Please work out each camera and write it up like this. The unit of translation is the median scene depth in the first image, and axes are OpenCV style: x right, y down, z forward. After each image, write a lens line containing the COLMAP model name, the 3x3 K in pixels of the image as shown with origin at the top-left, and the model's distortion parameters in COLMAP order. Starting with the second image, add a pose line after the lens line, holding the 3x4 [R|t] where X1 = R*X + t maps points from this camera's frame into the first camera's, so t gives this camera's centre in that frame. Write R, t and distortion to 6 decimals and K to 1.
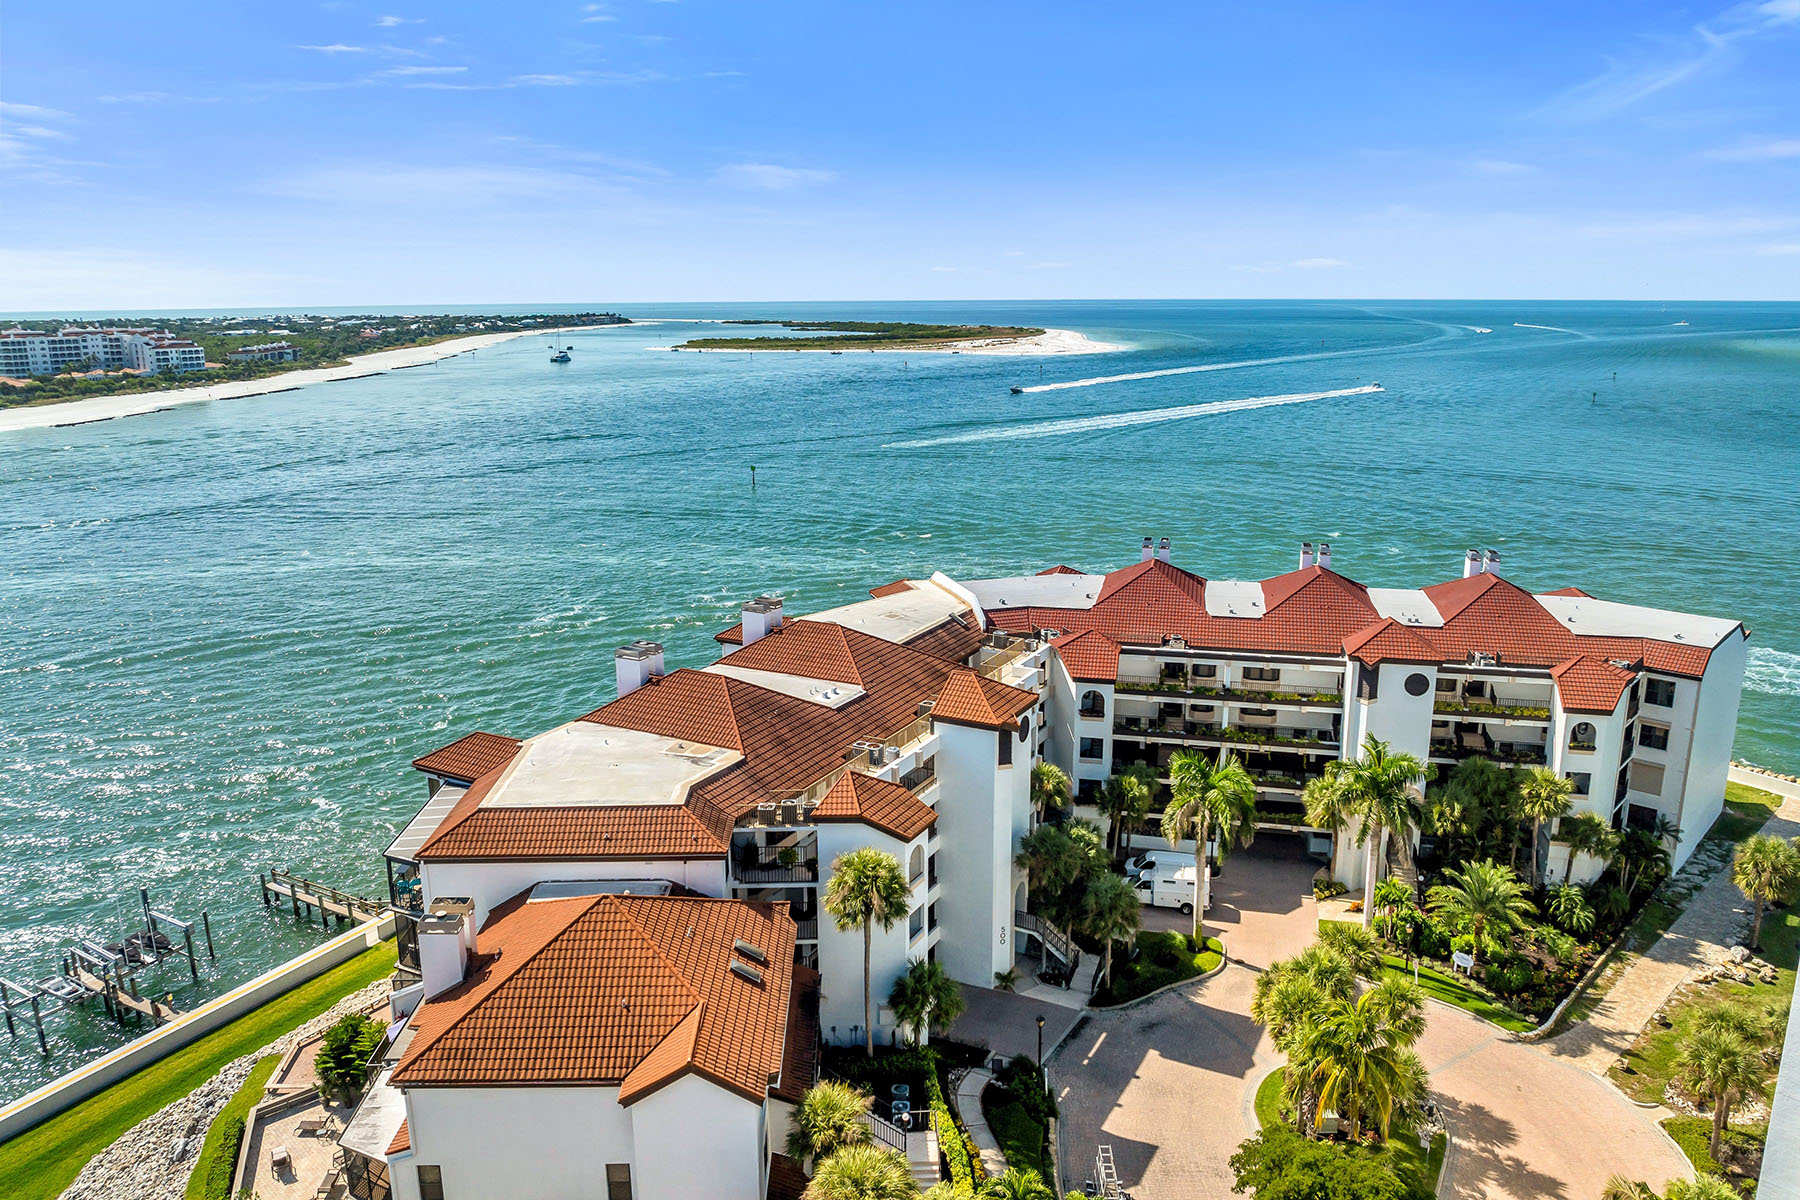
lens RADIAL K [[1285.0, 0, 900.0], [0, 1285.0, 600.0], [0, 0, 1]] dist [-0.045660, 0.001374]
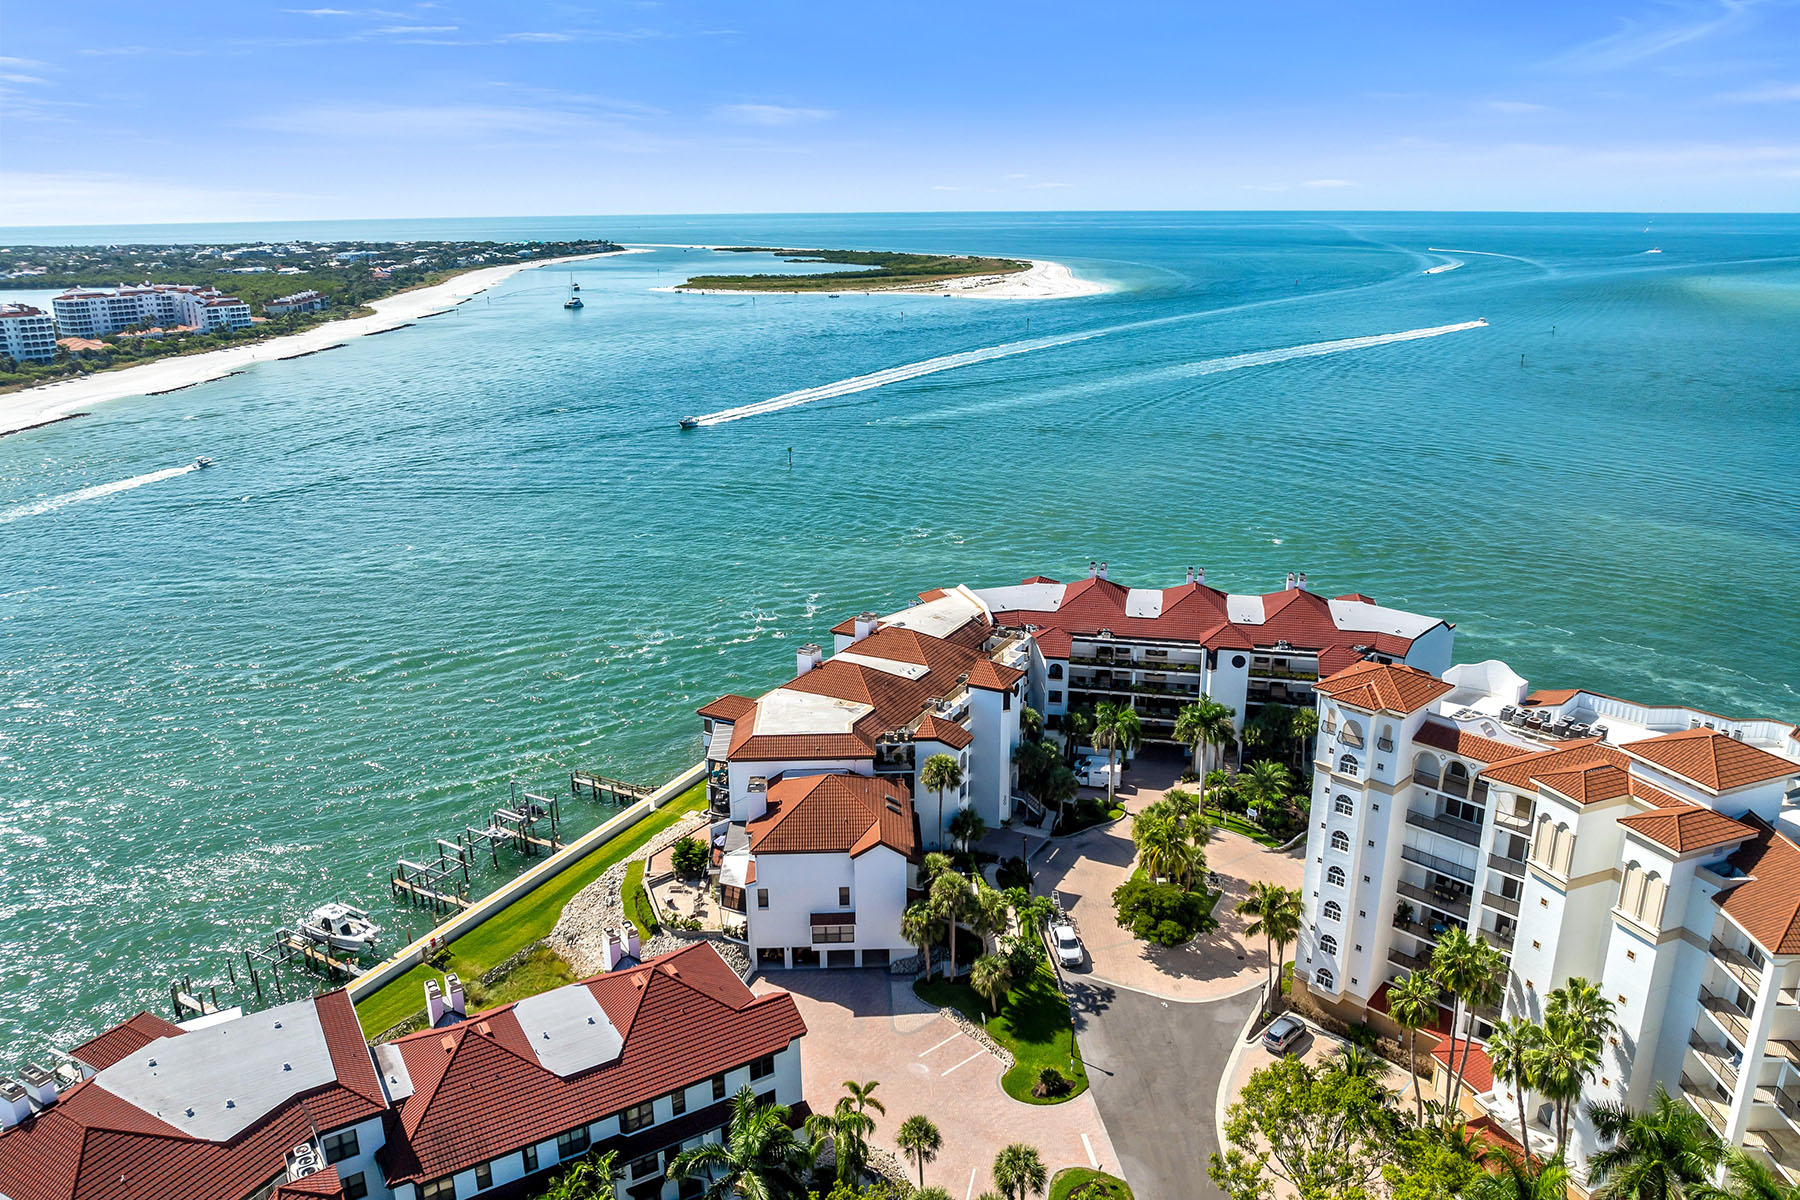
lens RADIAL K [[1285.0, 0, 900.0], [0, 1285.0, 600.0], [0, 0, 1]] dist [-0.045660, 0.001374]
pose [[0.999939, -0.004467, 0.010130, -0.080856], [0.003797, 0.997864, 0.065218, -0.135816], [-0.010399, -0.065175, 0.997820, -0.756578]]
